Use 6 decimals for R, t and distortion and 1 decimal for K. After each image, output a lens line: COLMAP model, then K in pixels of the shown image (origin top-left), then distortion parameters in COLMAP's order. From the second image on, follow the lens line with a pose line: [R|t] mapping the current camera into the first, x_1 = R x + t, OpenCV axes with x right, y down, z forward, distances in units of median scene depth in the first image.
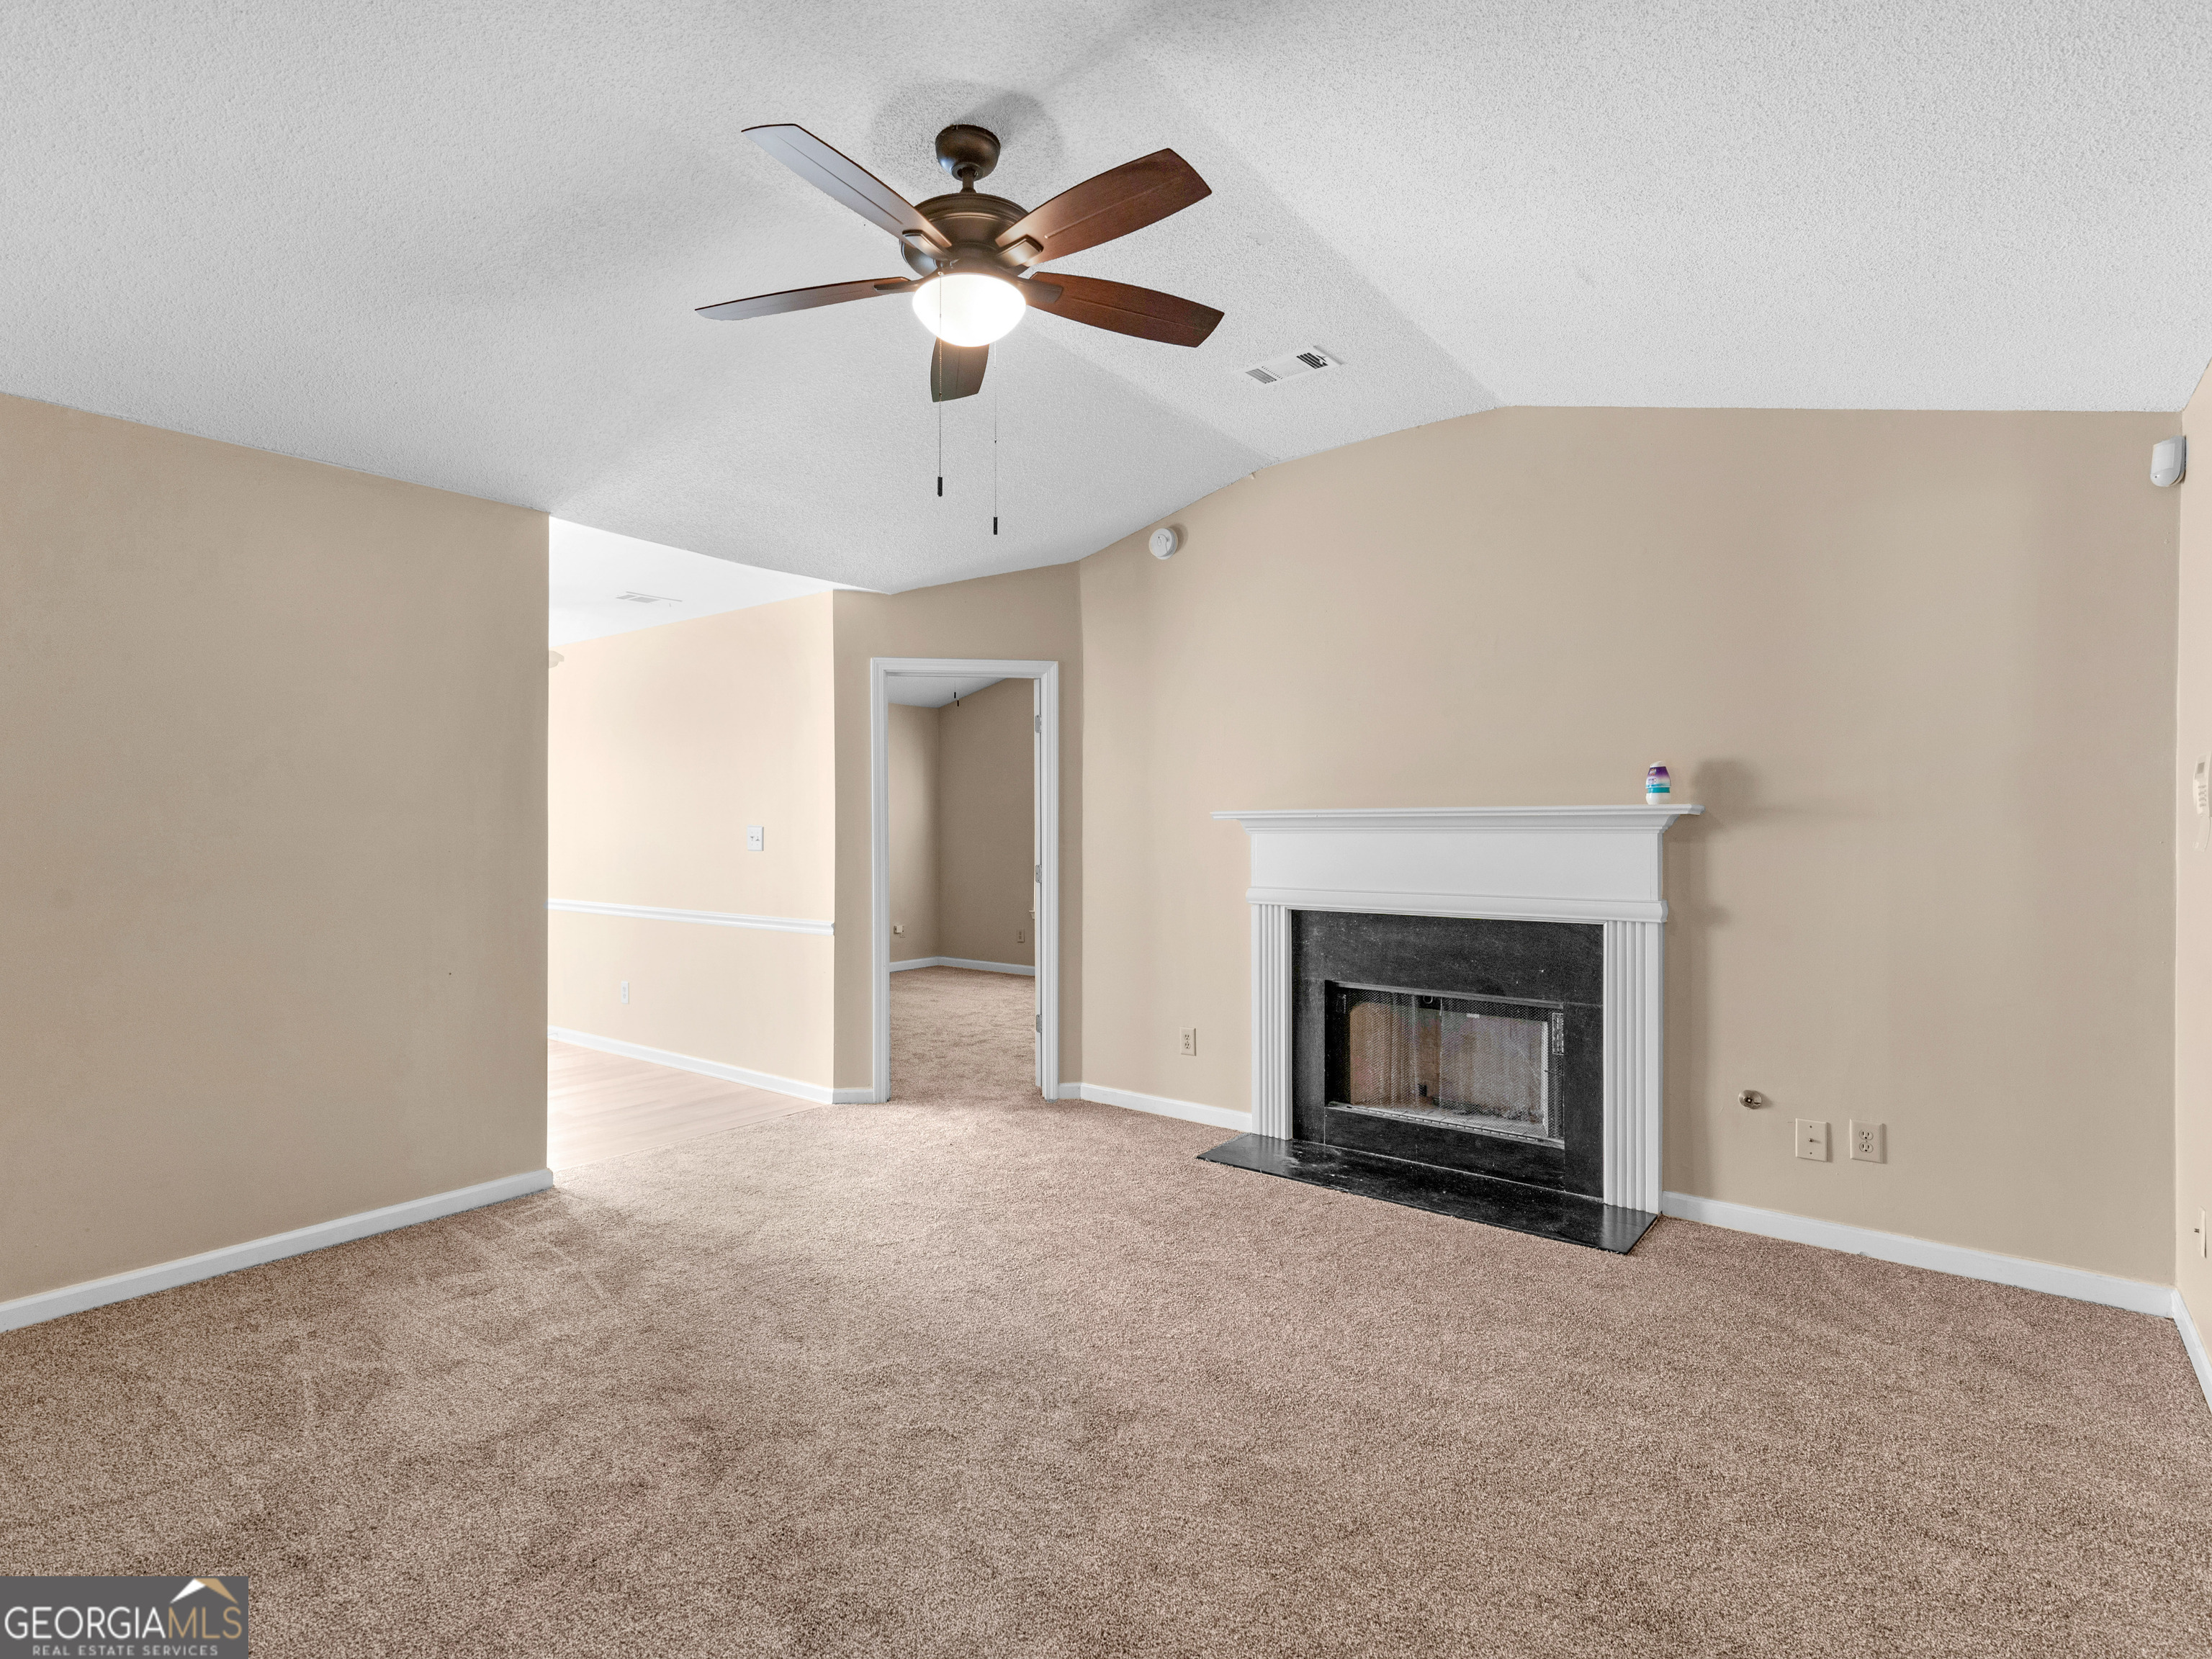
lens RADIAL K [[1109.0, 0, 1101.2], [0, 1109.0, 846.4], [0, 0, 1]] dist [0.010837, 0.000718]
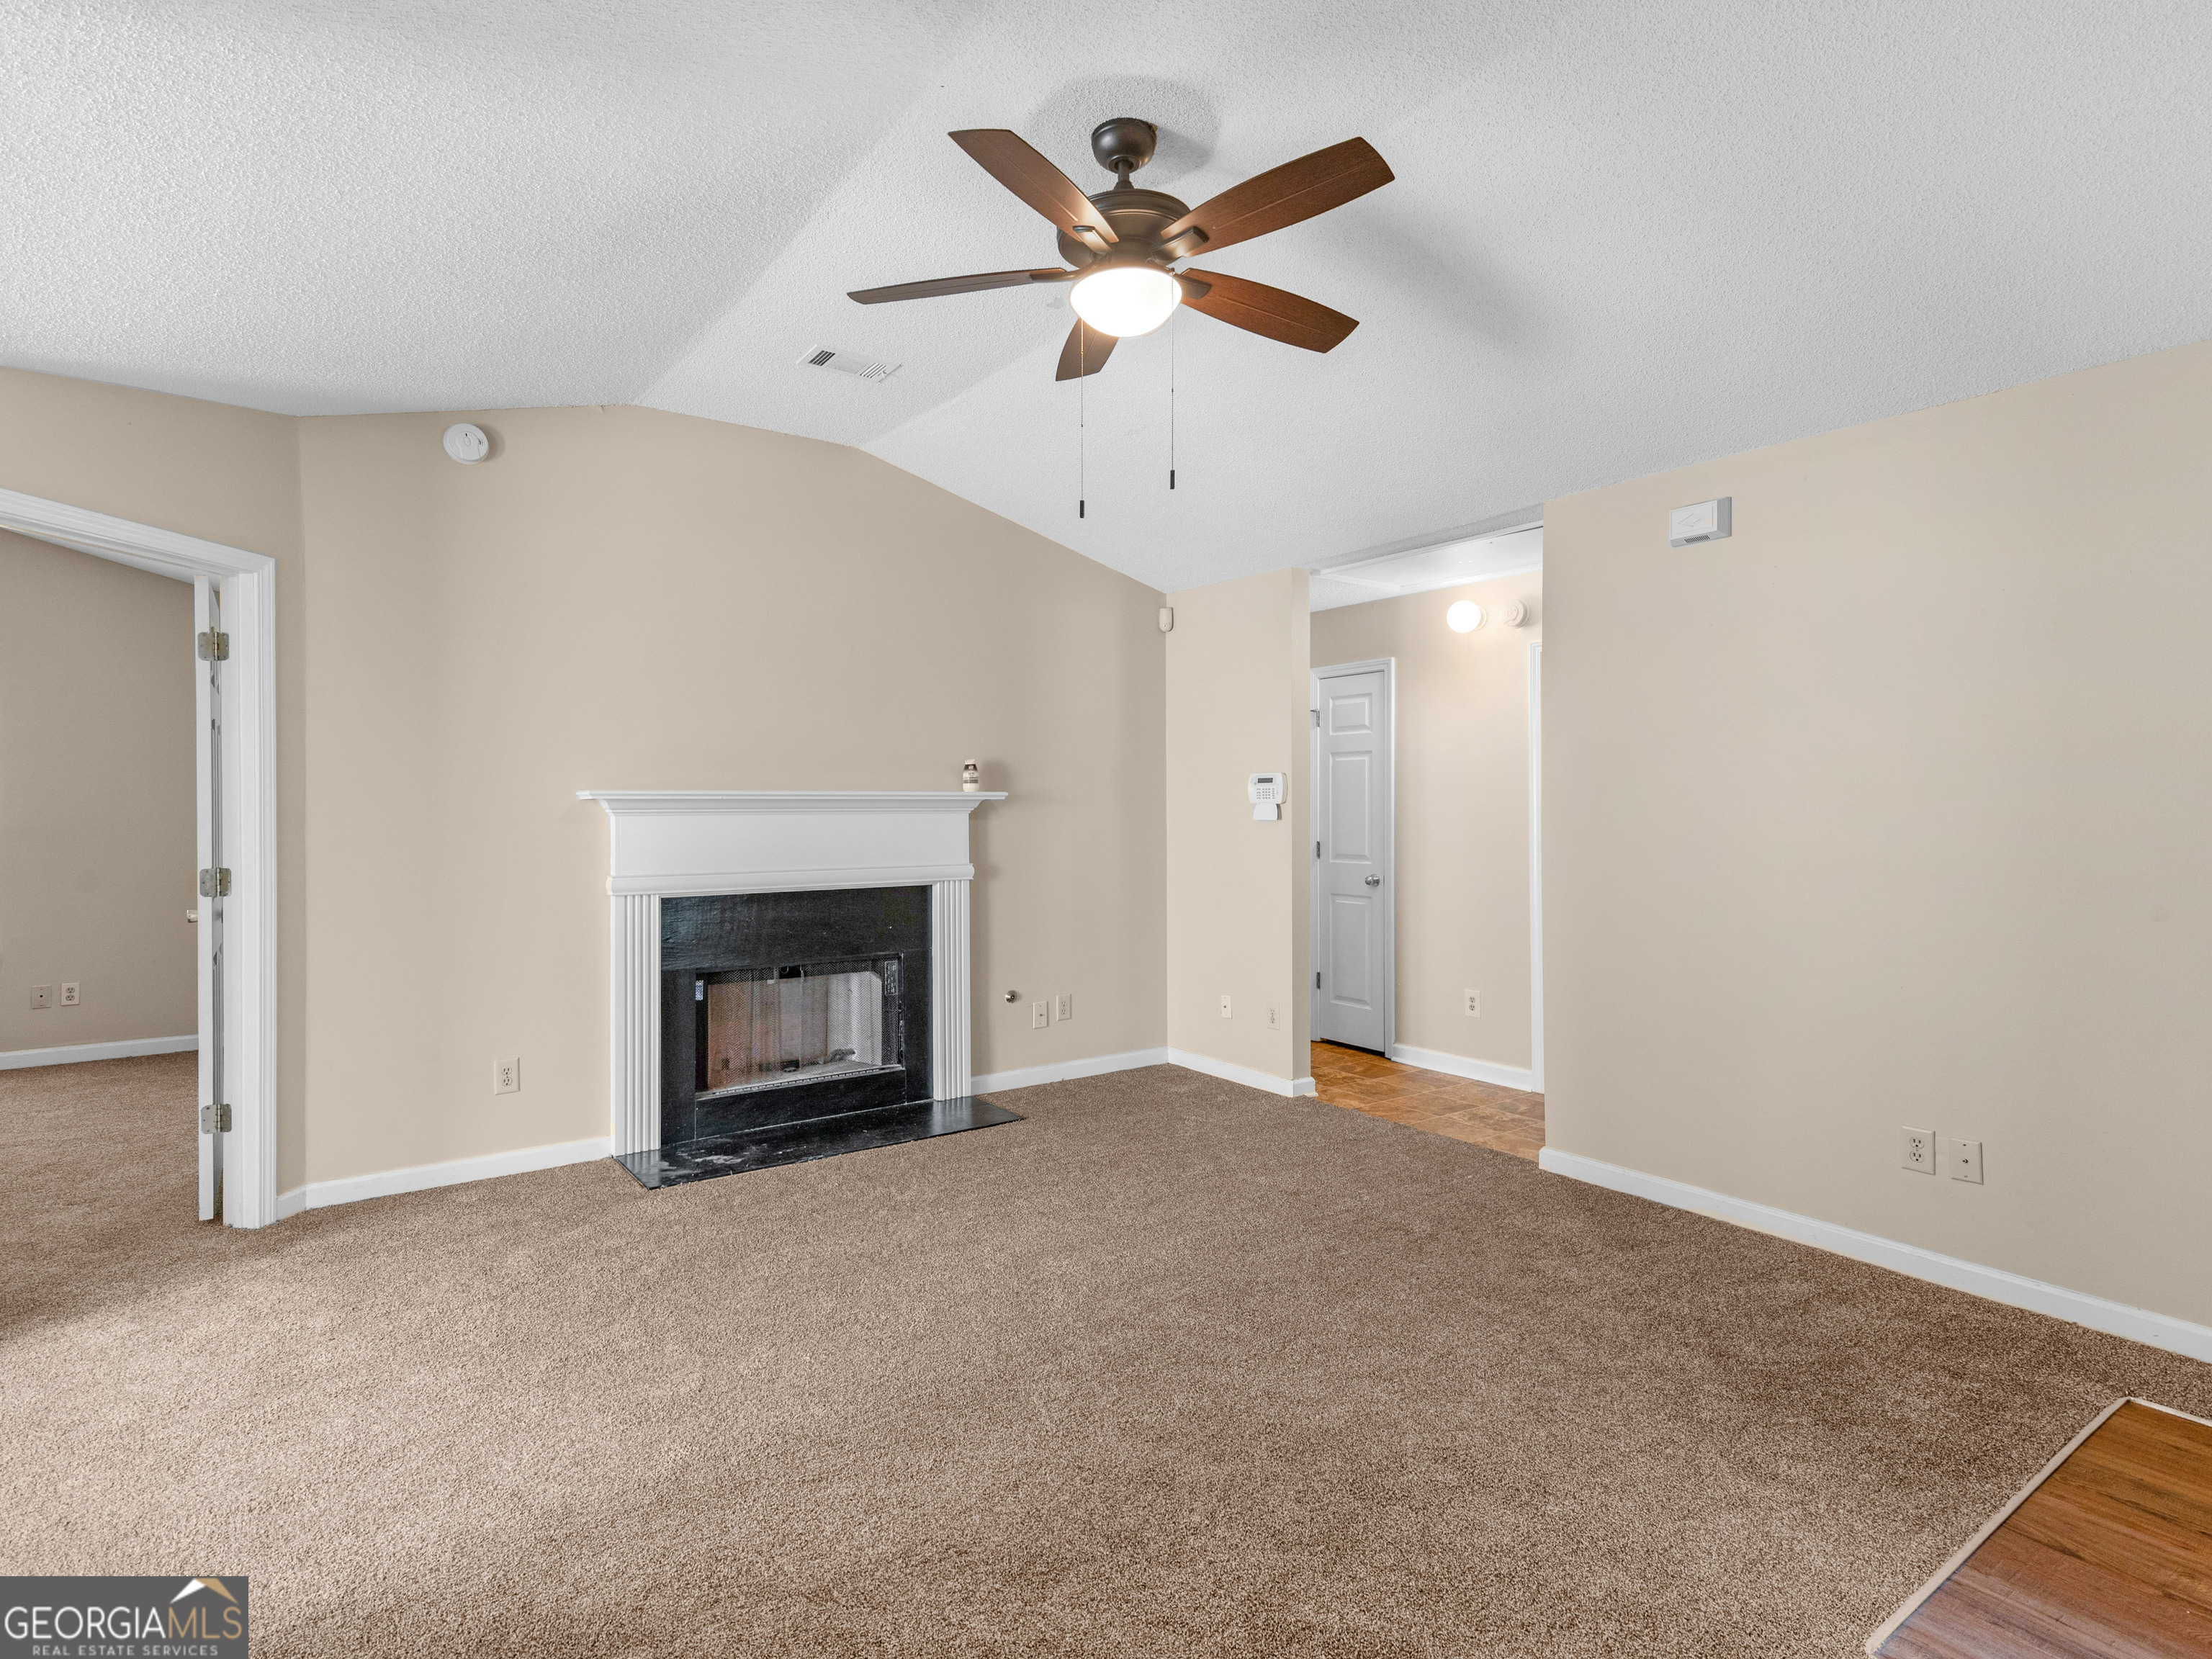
lens RADIAL K [[1109.0, 0, 1069.4], [0, 1109.0, 814.3], [0, 0, 1]] dist [0.010837, 0.000718]
pose [[0.289353, -0.010586, 0.957164, -0.683115], [0.012099, 0.999899, 0.007401, -0.017471], [-0.957146, 0.009440, 0.289452, 0.449462]]
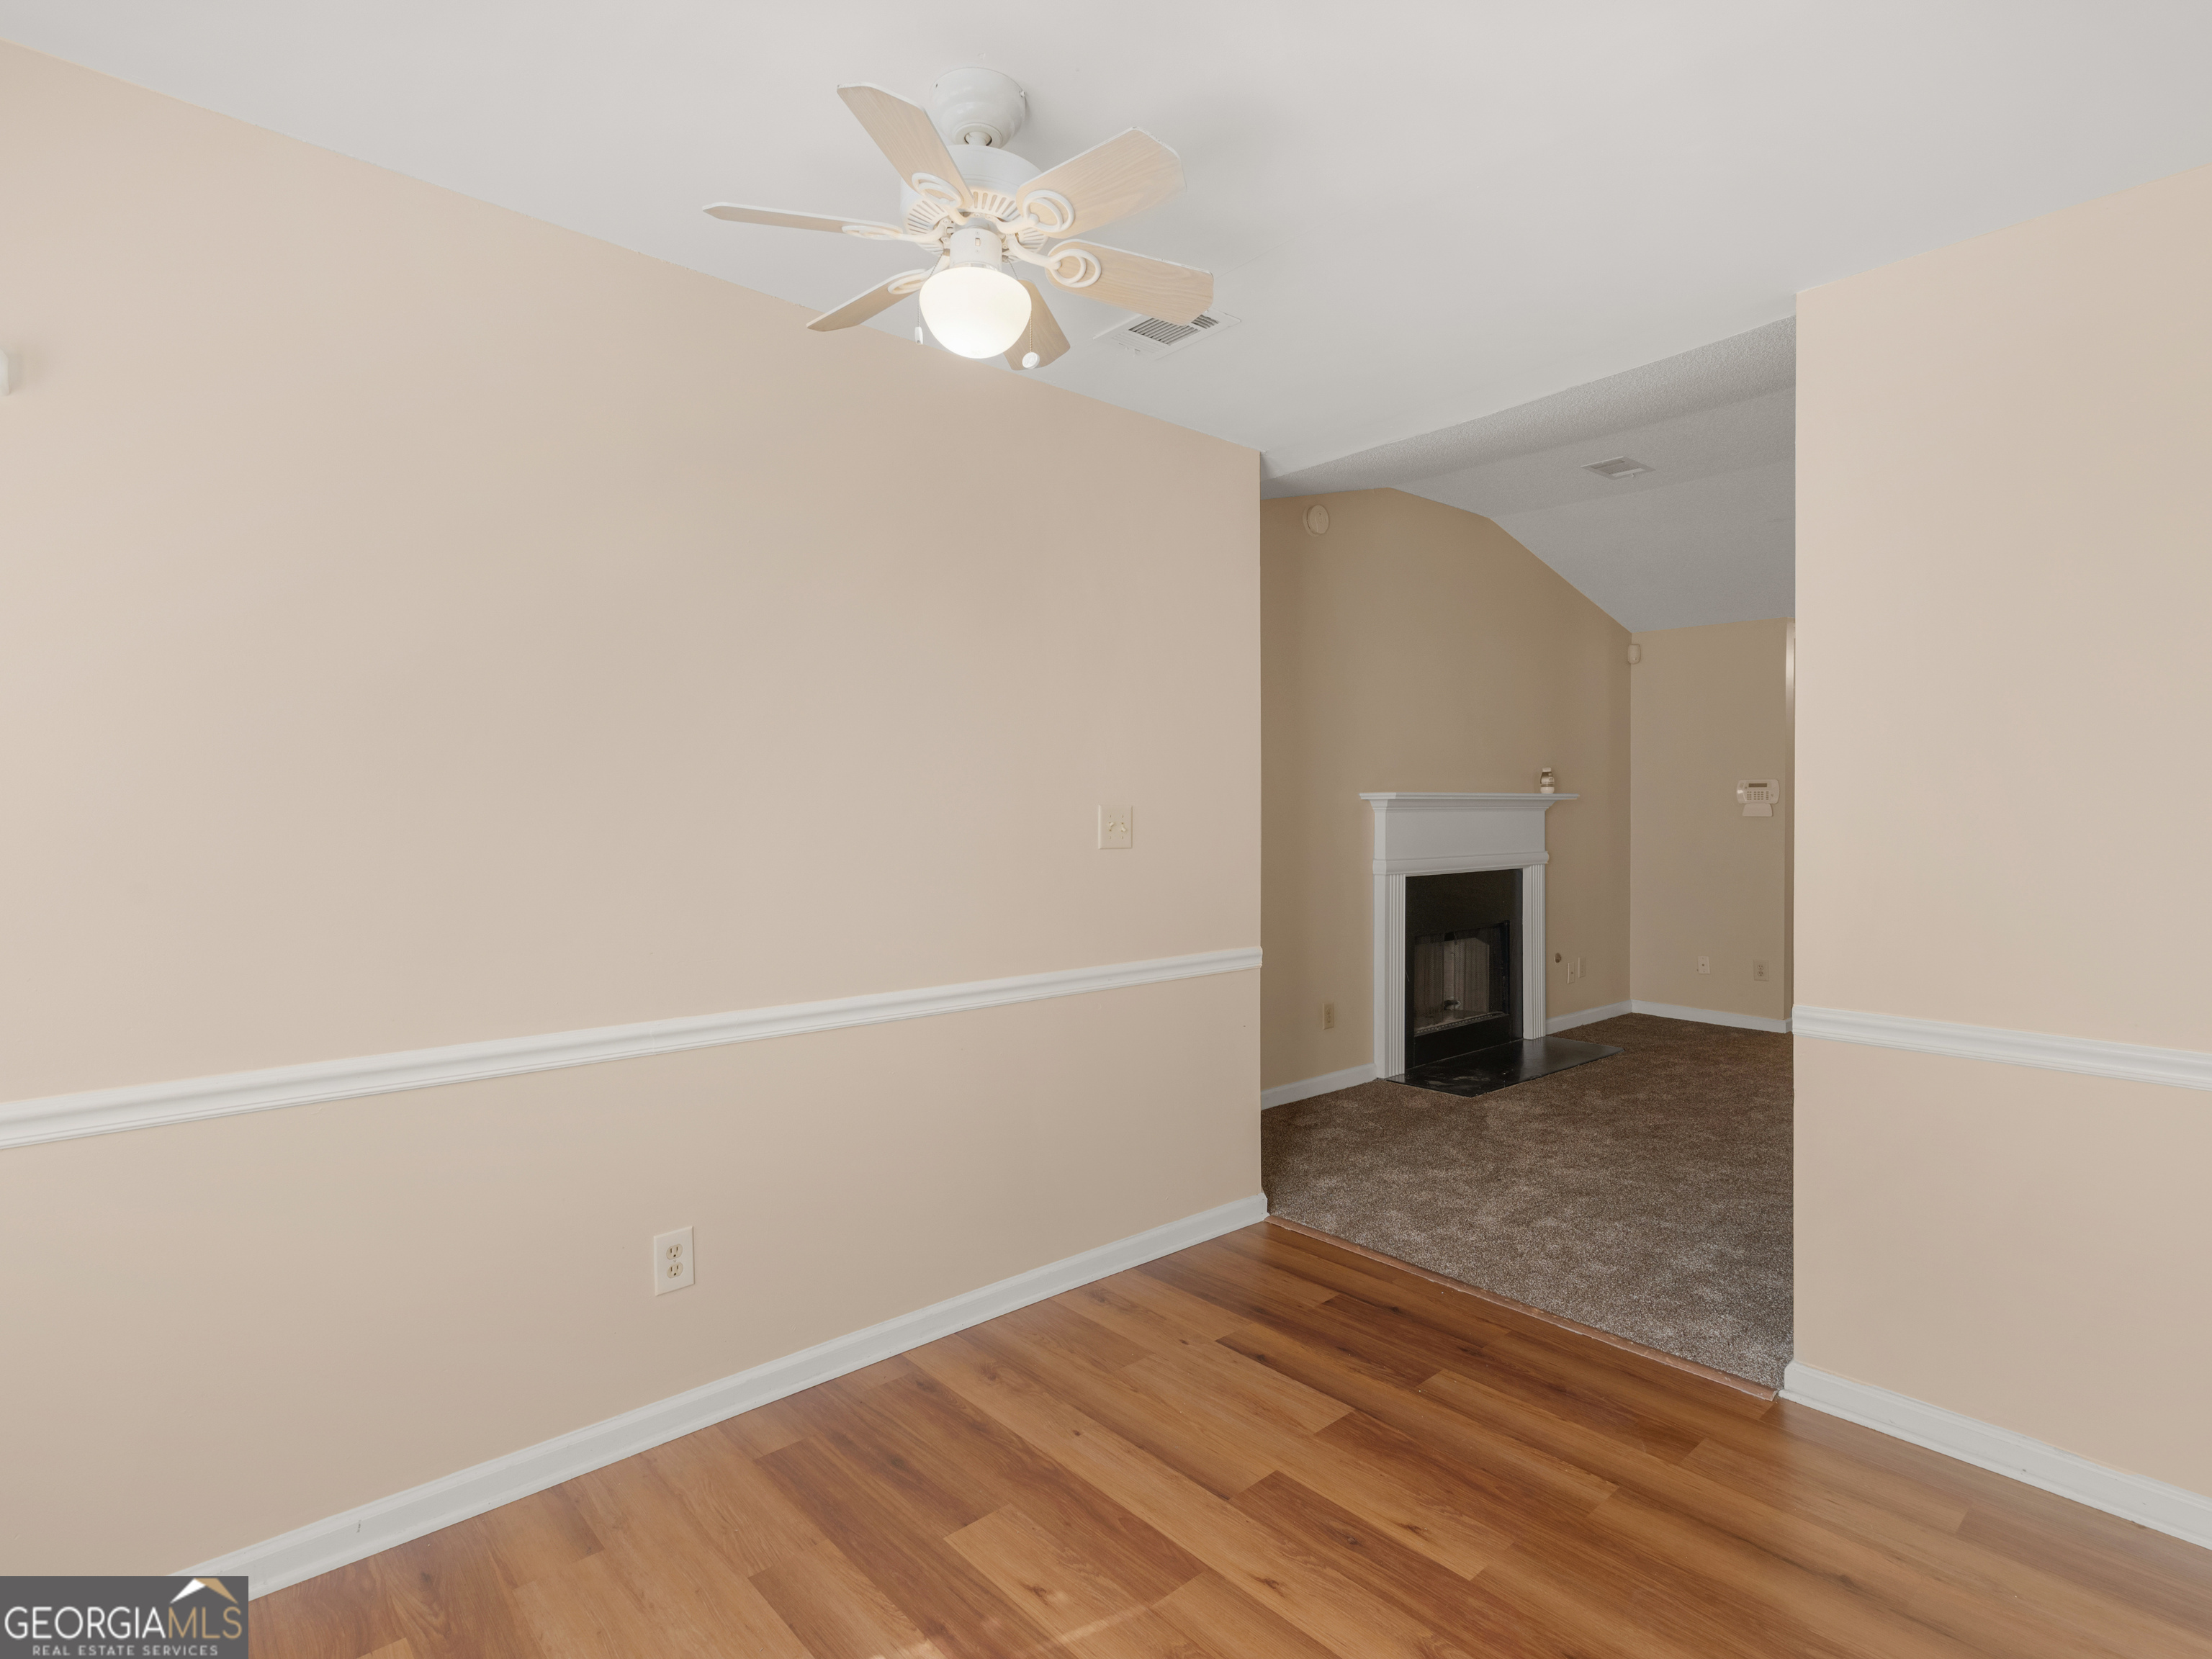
lens RADIAL K [[1109.0, 0, 1129.8], [0, 1109.0, 834.6], [0, 0, 1]] dist [0.010837, 0.000718]
pose [[0.182038, -0.029252, 0.982856, -1.152612], [0.010343, 0.999559, 0.027833, -0.026879], [-0.983237, 0.005099, 0.182260, 1.191902]]
